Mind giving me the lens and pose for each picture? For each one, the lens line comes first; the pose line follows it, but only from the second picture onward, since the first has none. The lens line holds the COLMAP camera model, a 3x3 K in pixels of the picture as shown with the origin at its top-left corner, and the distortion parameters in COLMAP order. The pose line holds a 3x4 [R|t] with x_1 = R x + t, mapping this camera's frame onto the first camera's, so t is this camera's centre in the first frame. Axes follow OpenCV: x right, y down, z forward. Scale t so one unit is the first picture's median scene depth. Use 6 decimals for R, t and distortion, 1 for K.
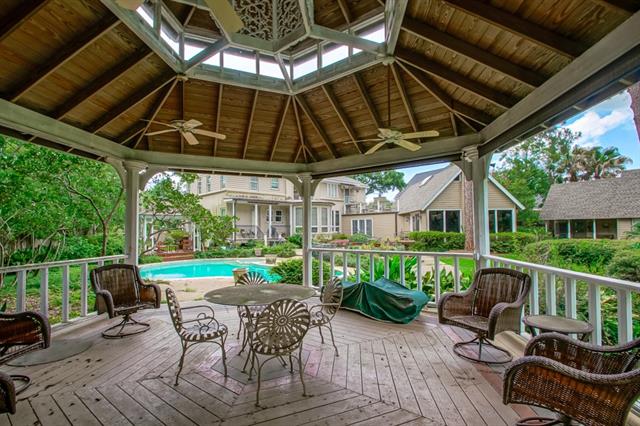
lens RADIAL K [[300.2, 0, 320.3], [0, 300.2, 214.5], [0, 0, 1]] dist [0.013977, -0.016289]
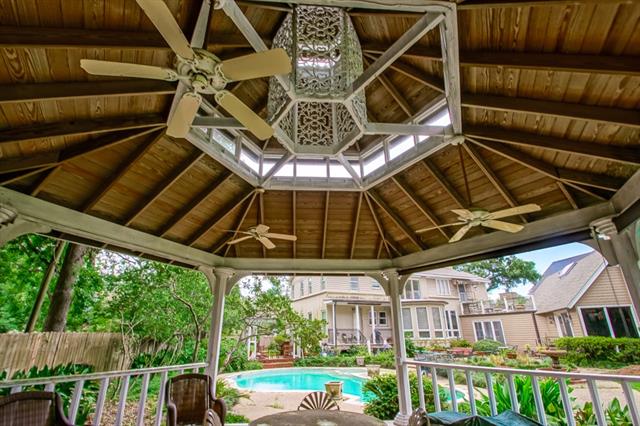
lens RADIAL K [[300.2, 0, 320.3], [0, 300.2, 214.5], [0, 0, 1]] dist [0.013977, -0.016289]
pose [[0.938760, -0.121995, -0.322253, 0.082299], [0.012506, 0.946674, -0.321951, -0.005447], [0.344345, 0.298205, 0.890225, 0.087593]]
